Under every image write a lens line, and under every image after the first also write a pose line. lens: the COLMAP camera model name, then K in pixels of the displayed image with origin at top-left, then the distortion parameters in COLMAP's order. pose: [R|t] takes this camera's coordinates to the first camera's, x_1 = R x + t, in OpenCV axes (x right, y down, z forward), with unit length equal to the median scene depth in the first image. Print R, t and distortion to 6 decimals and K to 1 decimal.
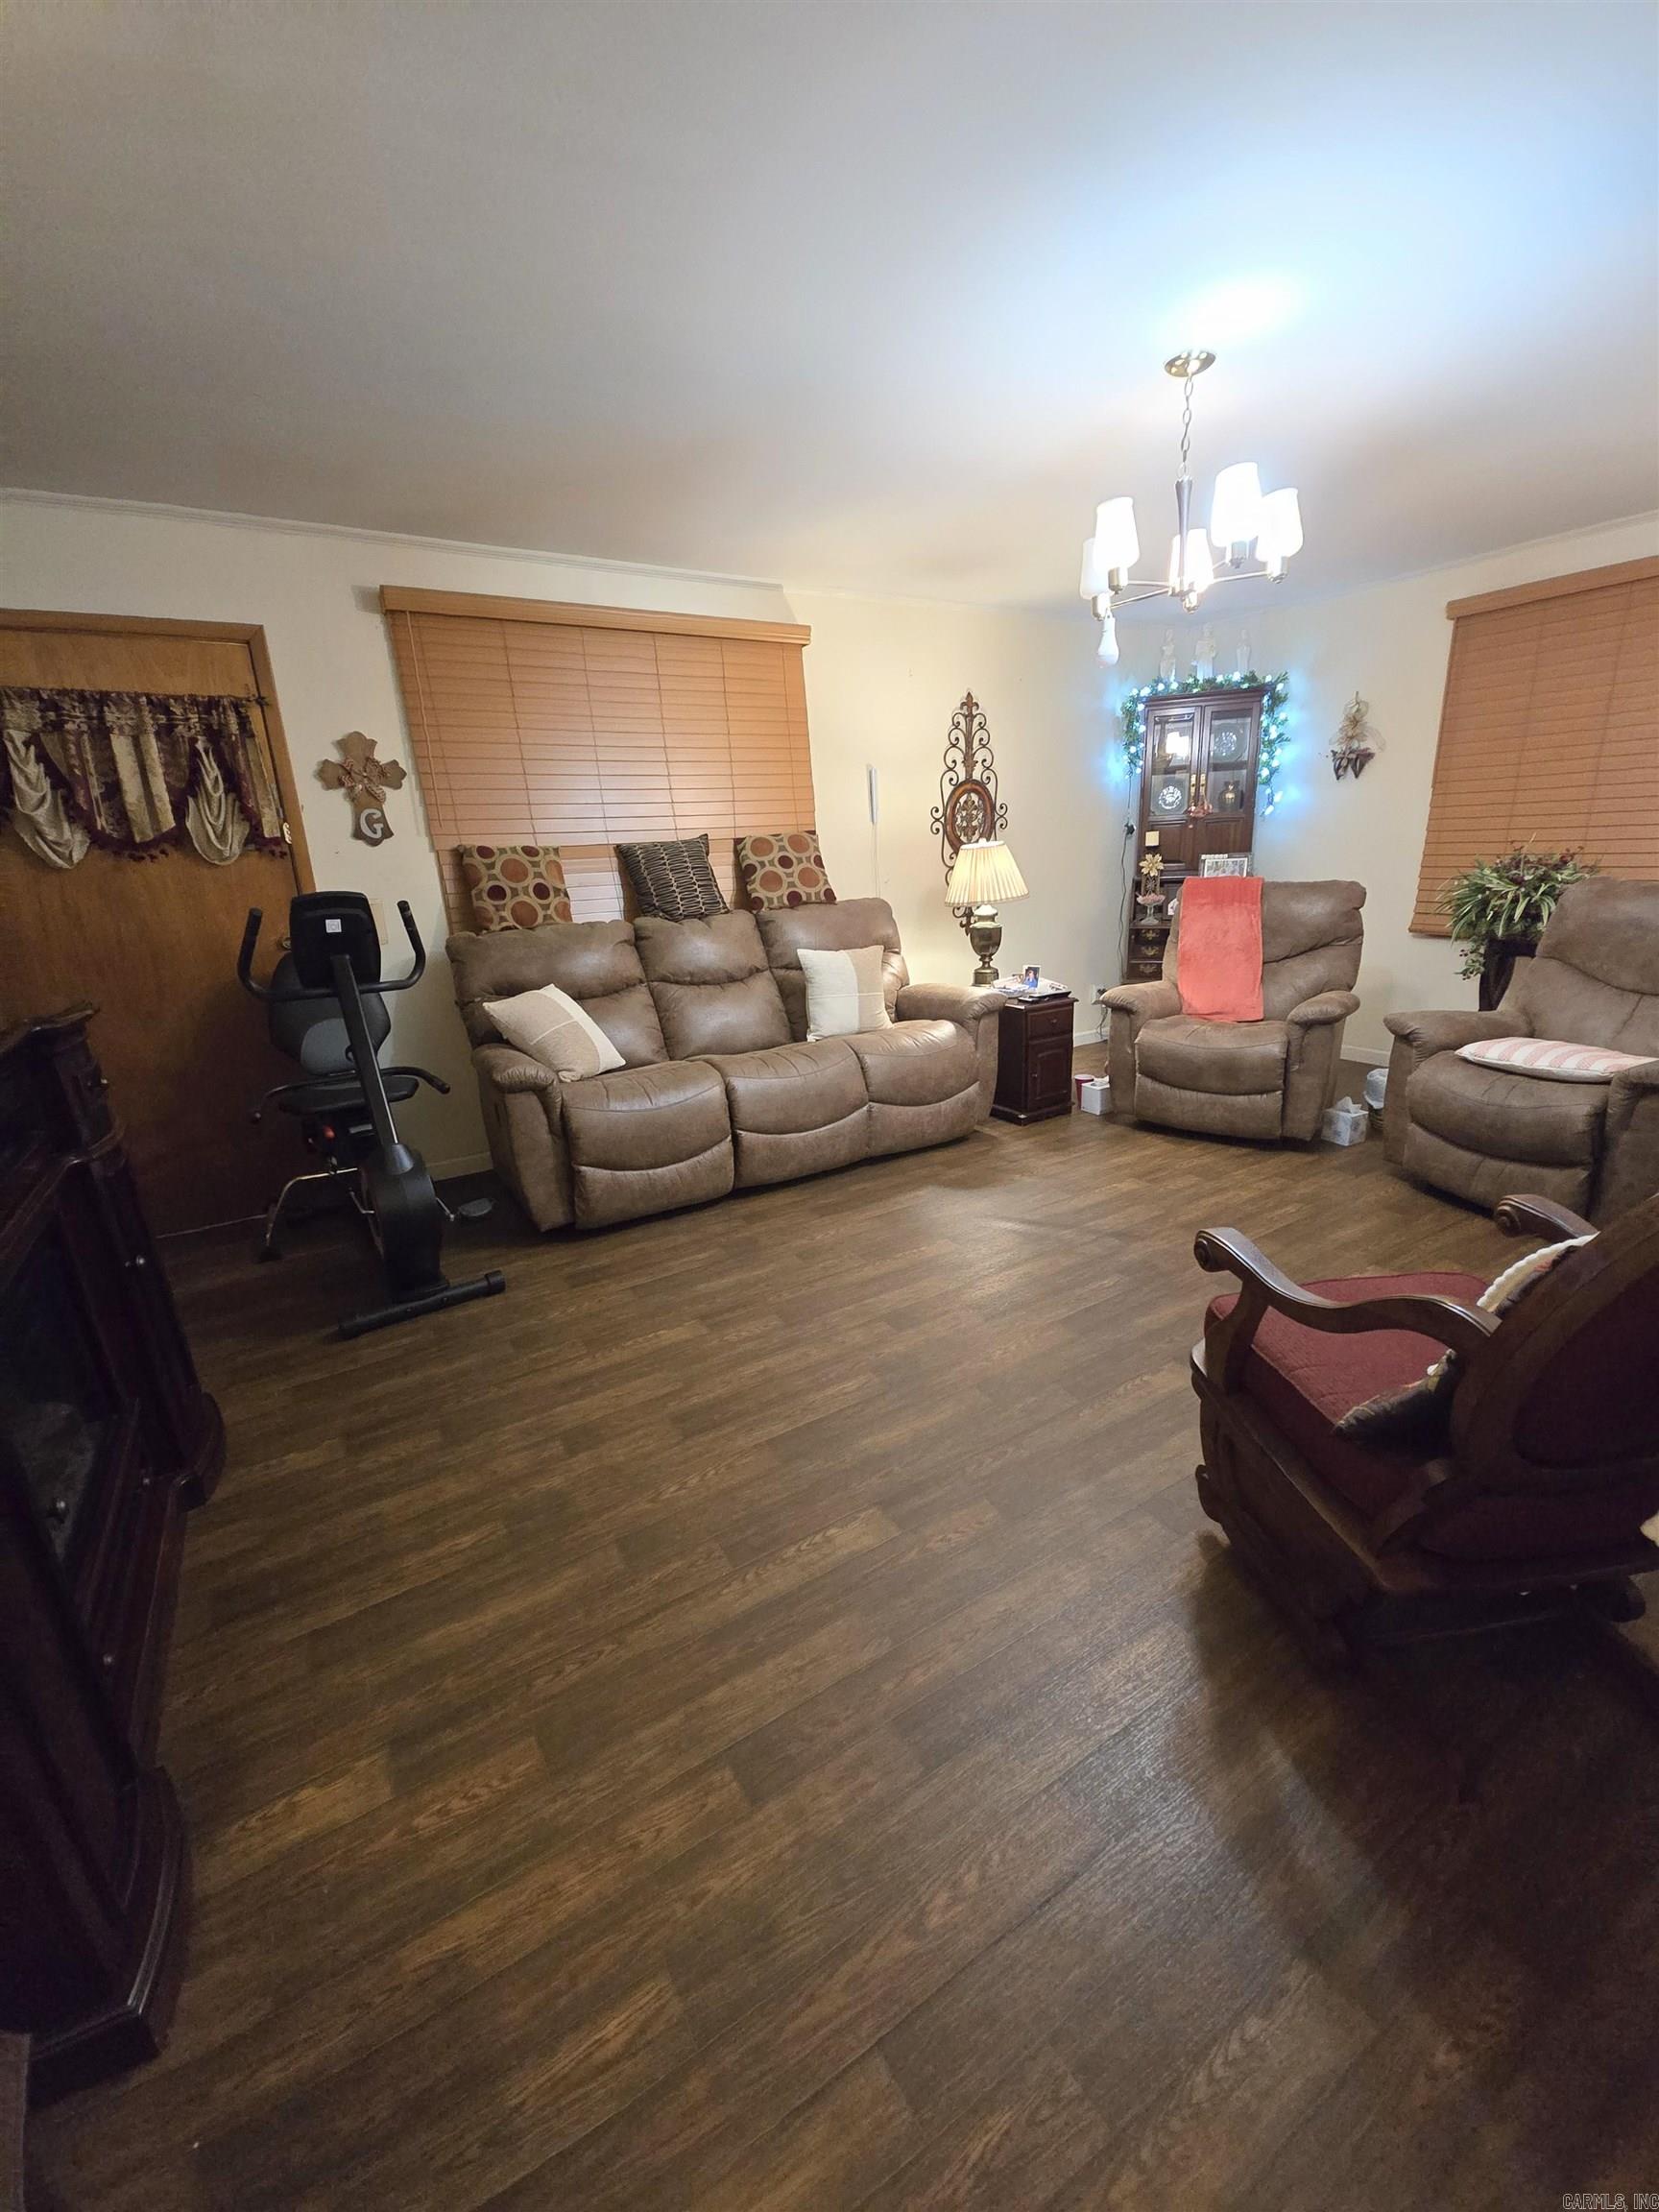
lens RADIAL K [[892.3, 0, 833.9], [0, 892.3, 1100.4], [0, 0, 1]] dist [-0.000649, -0.000165]
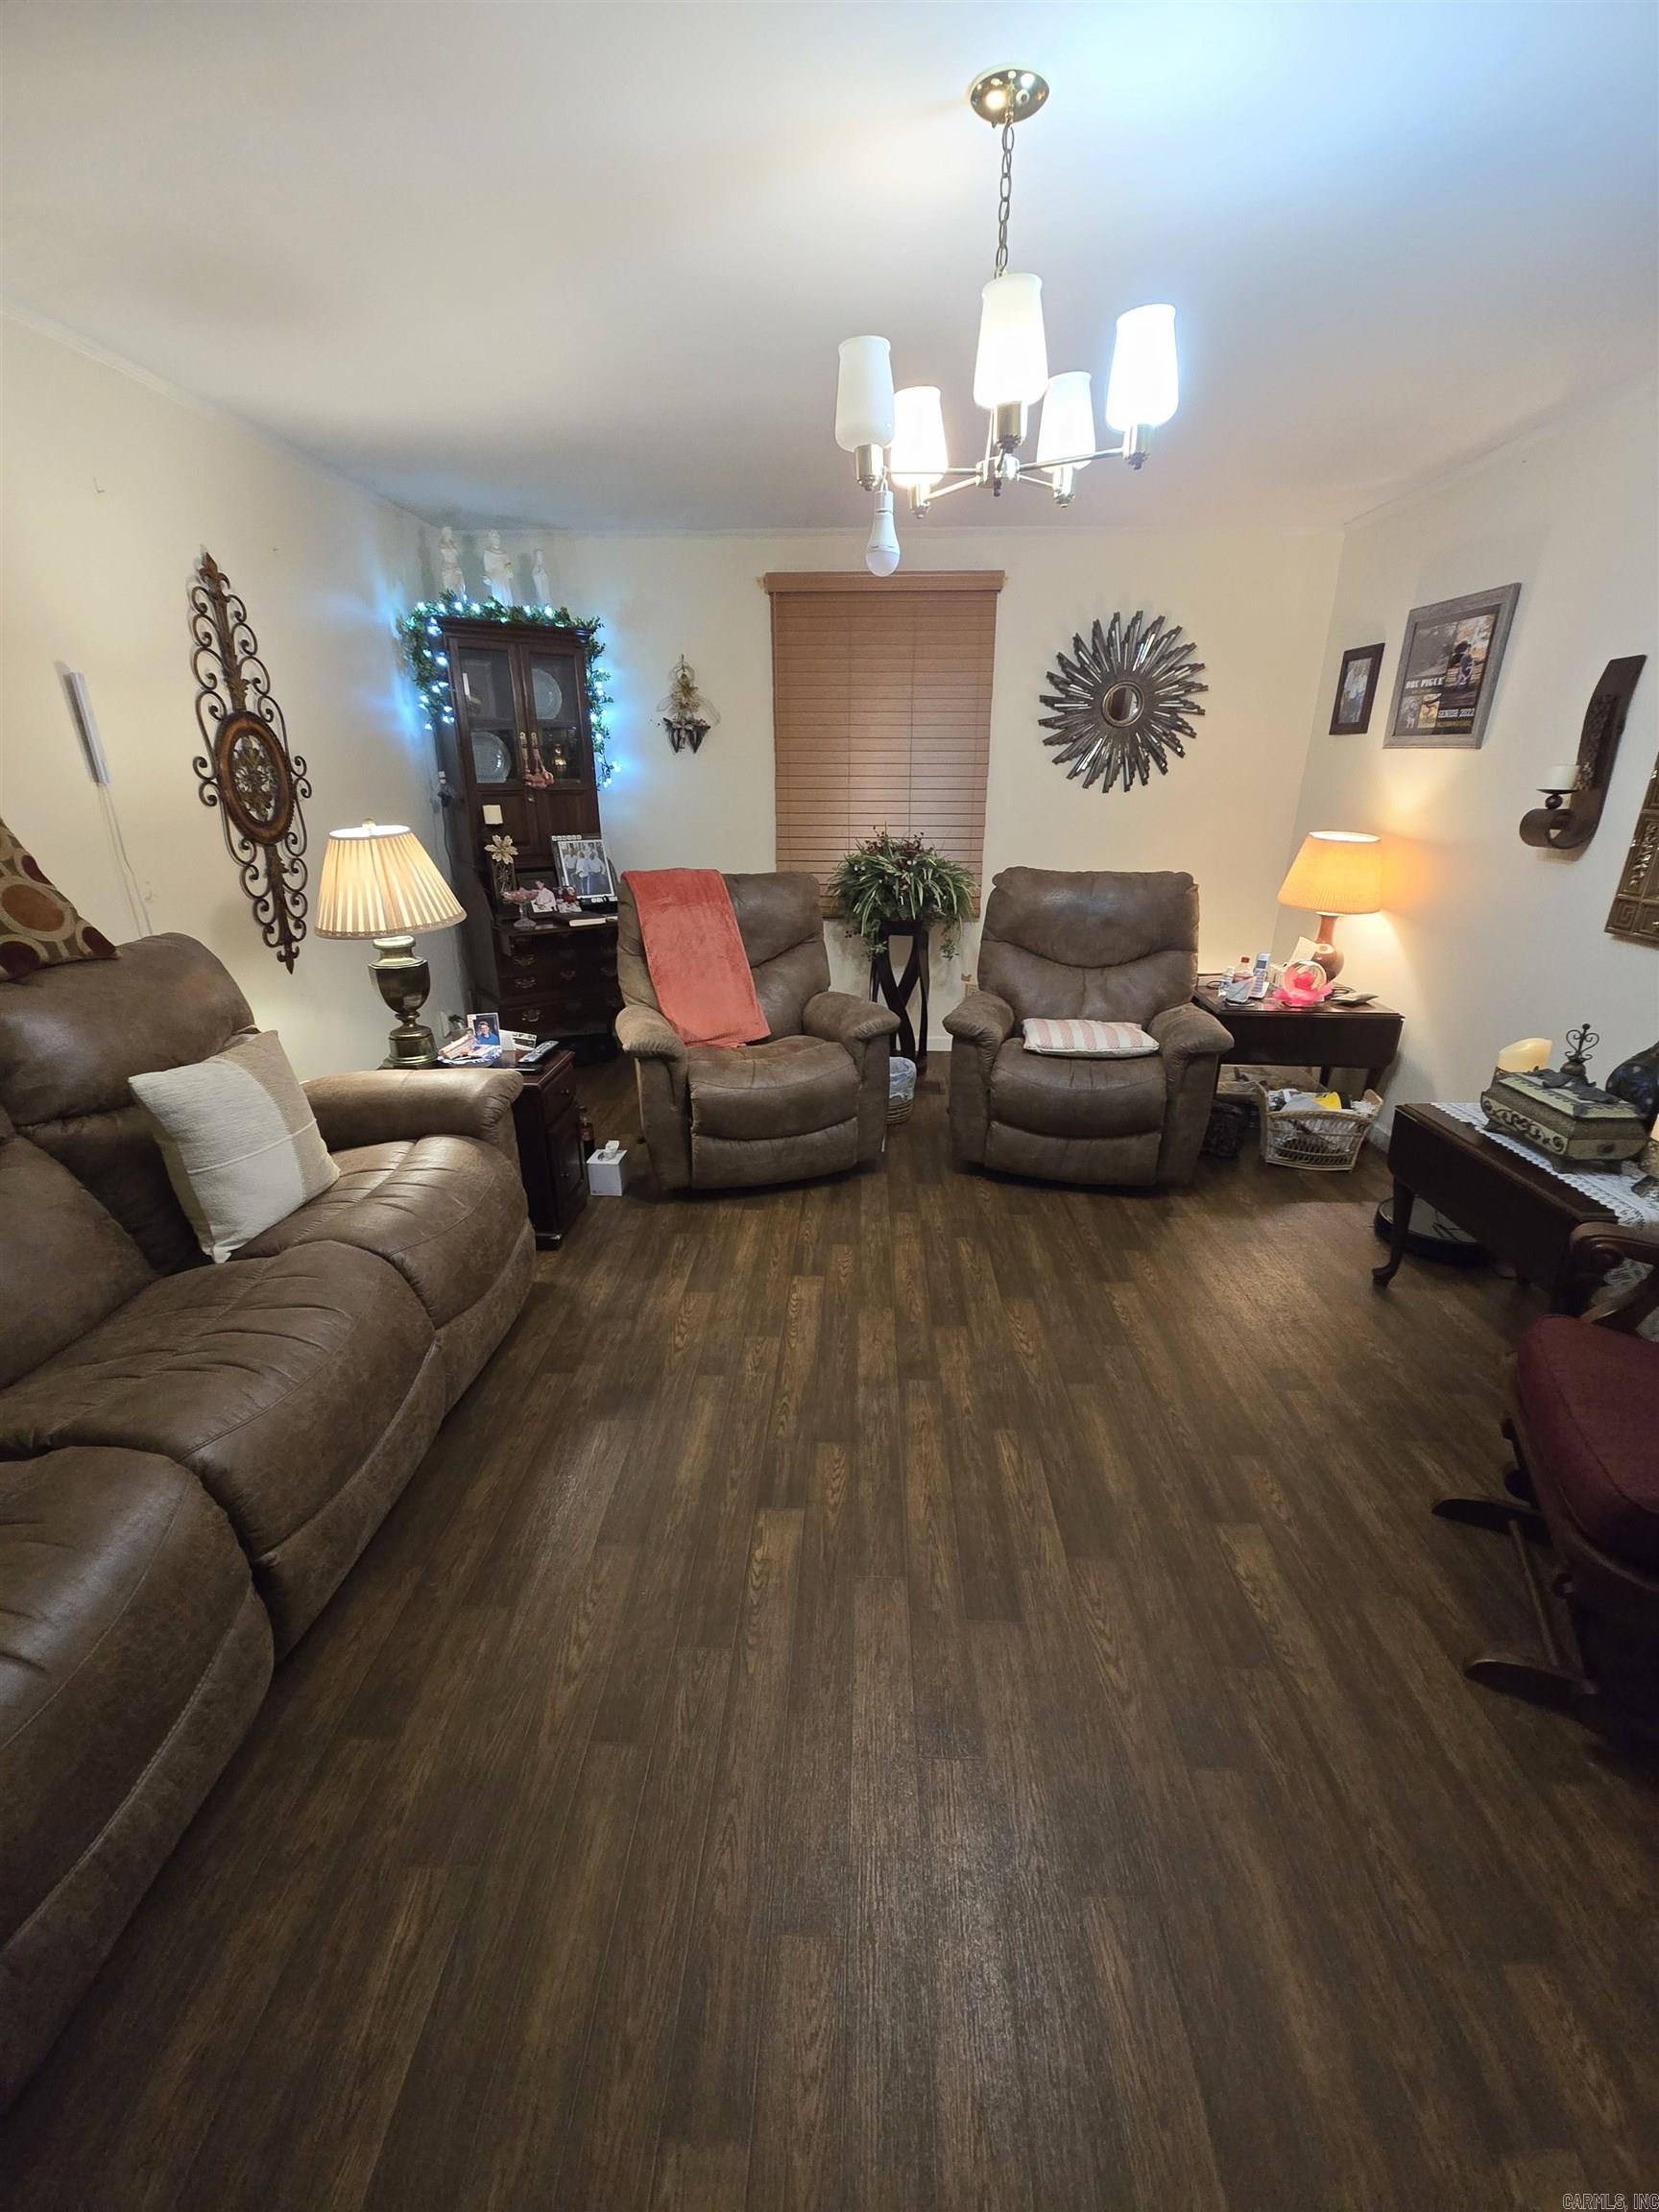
lens RADIAL K [[892.3, 0, 826.1], [0, 892.3, 1113.5], [0, 0, 1]] dist [-0.000649, -0.000165]
pose [[0.559464, -0.255232, 0.788579, -0.176619], [0.206832, 0.964300, 0.165367, -0.134376], [-0.802633, 0.070586, 0.592282, 0.398239]]
